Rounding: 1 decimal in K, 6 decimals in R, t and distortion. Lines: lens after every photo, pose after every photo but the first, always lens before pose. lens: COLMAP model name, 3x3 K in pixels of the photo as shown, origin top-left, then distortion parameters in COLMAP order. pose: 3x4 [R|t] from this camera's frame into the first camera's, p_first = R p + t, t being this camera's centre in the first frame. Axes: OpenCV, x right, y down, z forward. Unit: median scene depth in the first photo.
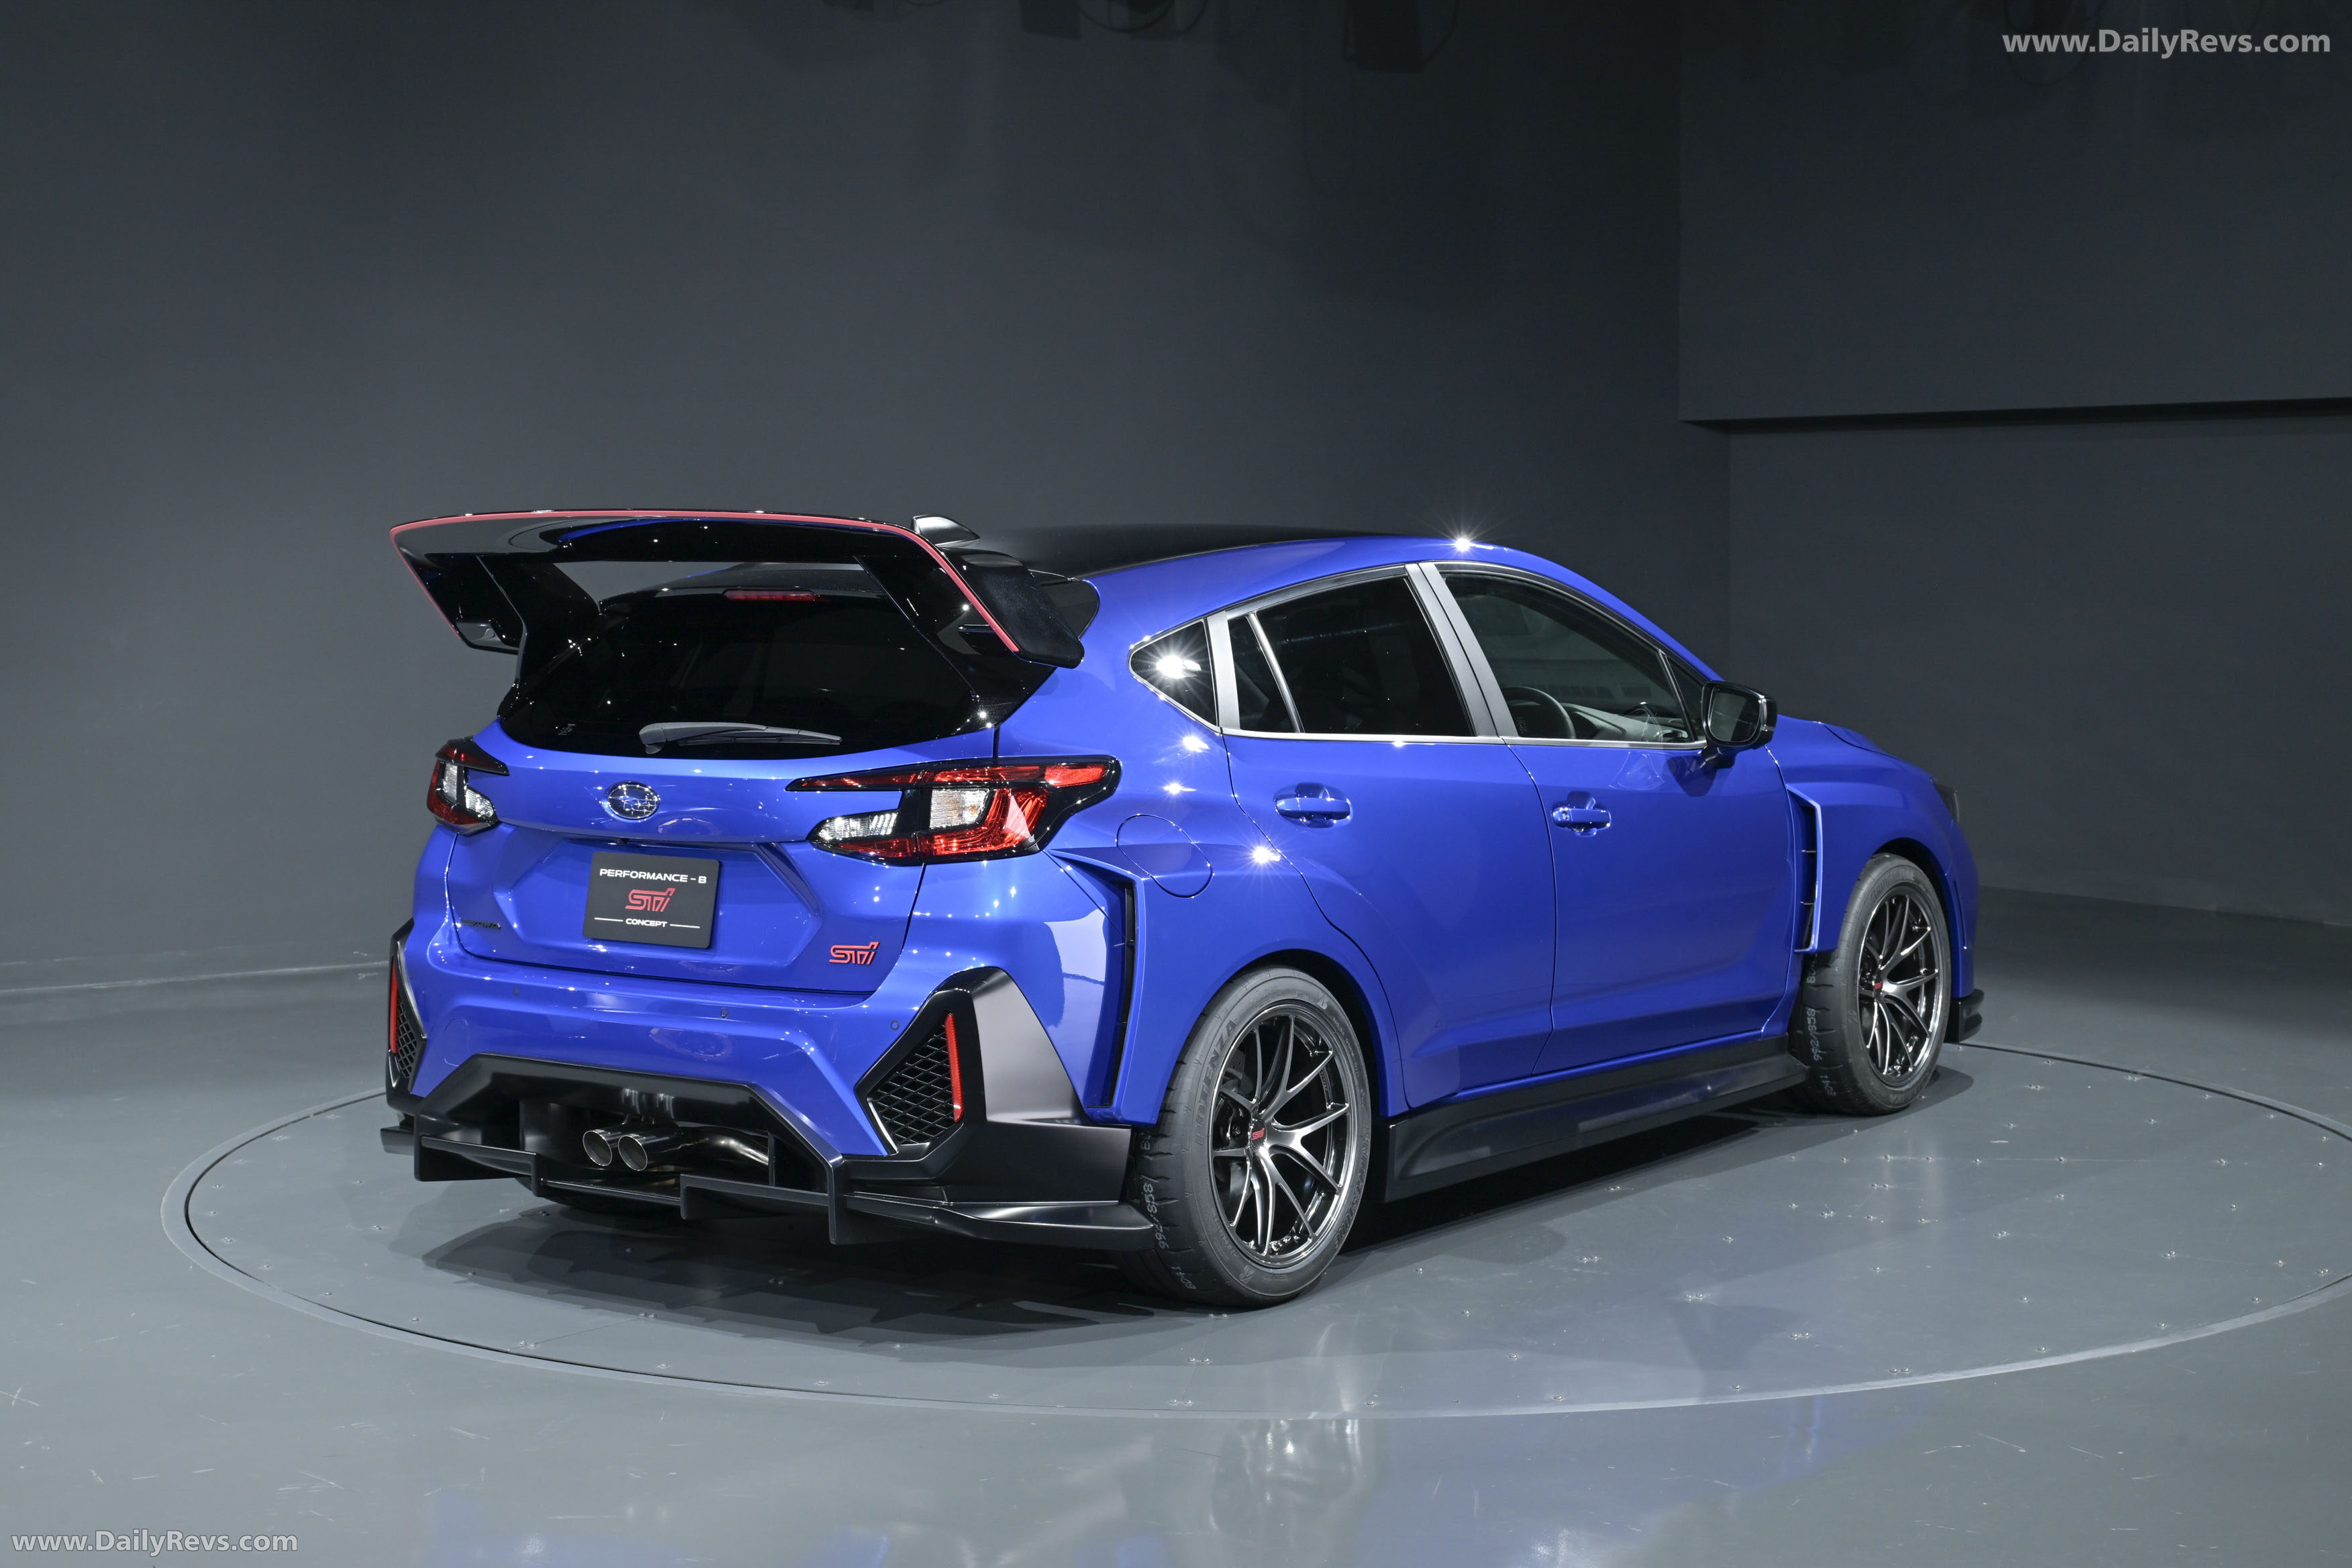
lens RADIAL K [[3661.1, 0, 1176.0], [0, 3661.1, 784.0], [0, 0, 1]] dist [-0.003111, 0.058757]
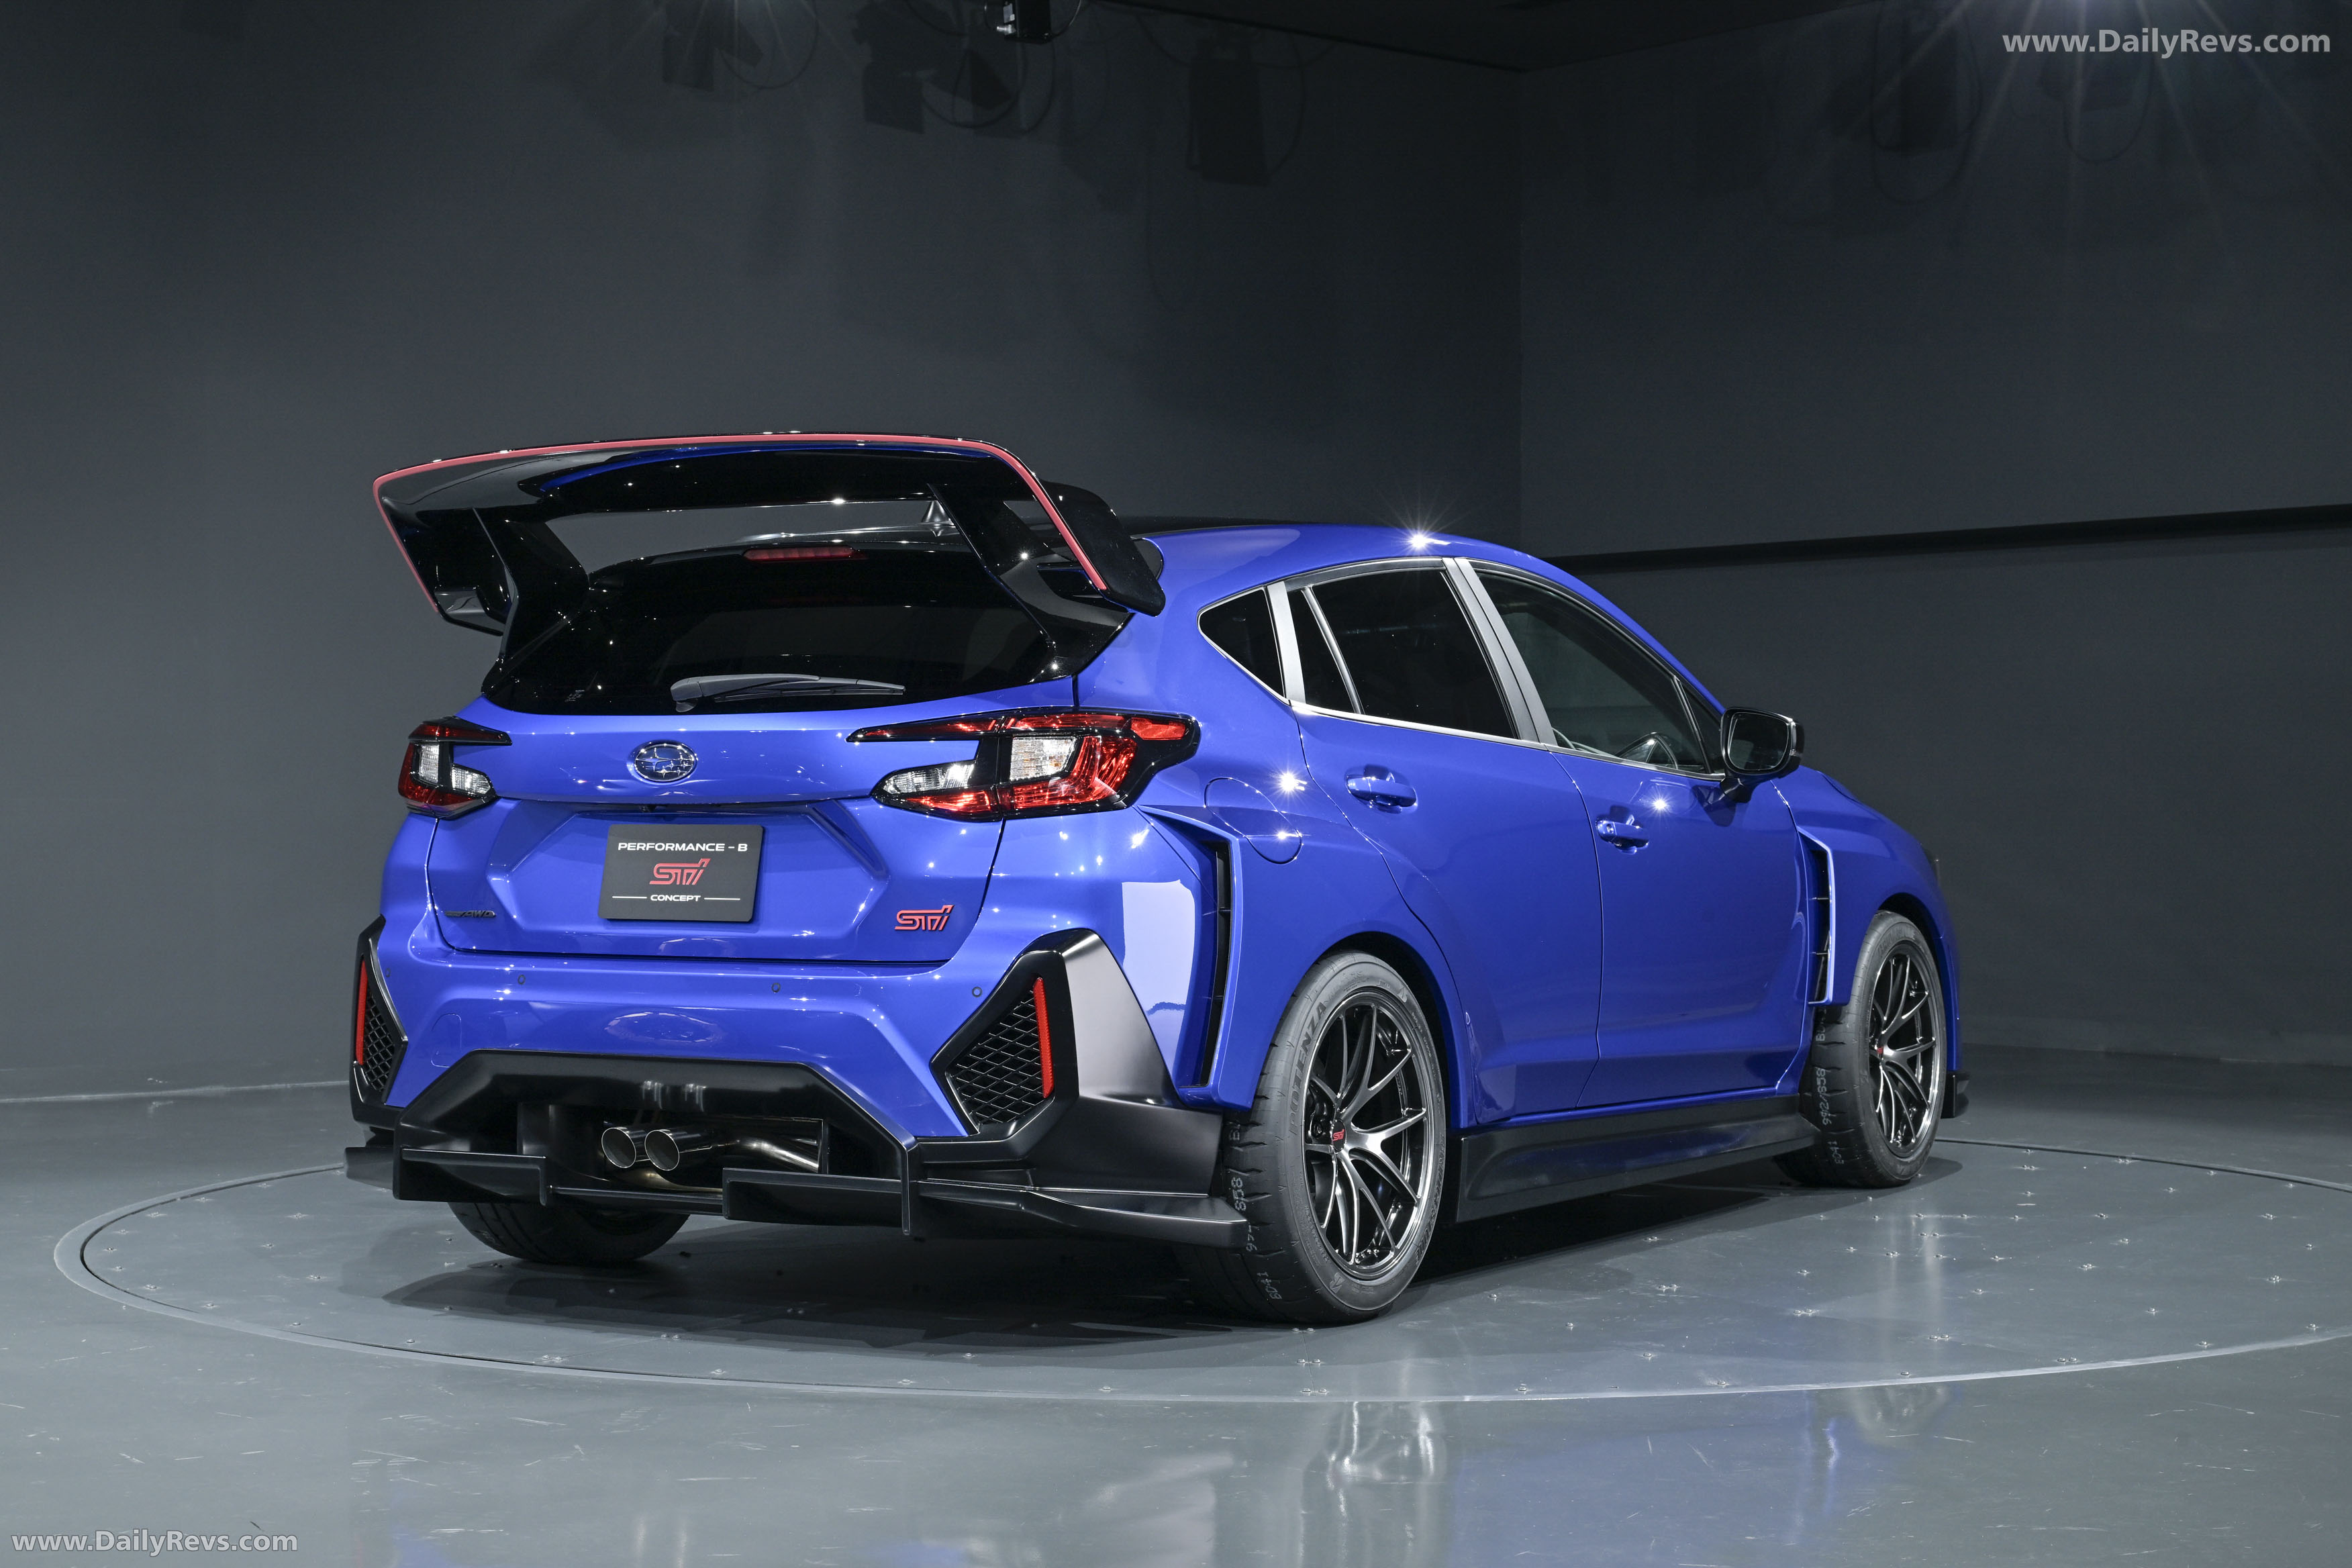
lens RADIAL K [[3821.4, 0, 1176.0], [0, 3821.4, 784.0], [0, 0, 1]] dist [0.000296, -0.047037]
pose [[0.995056, 0.006381, 0.099113, -0.114551], [0.001358, 0.996967, -0.077820, 0.083014], [-0.099309, 0.077570, 0.992029, 0.046650]]
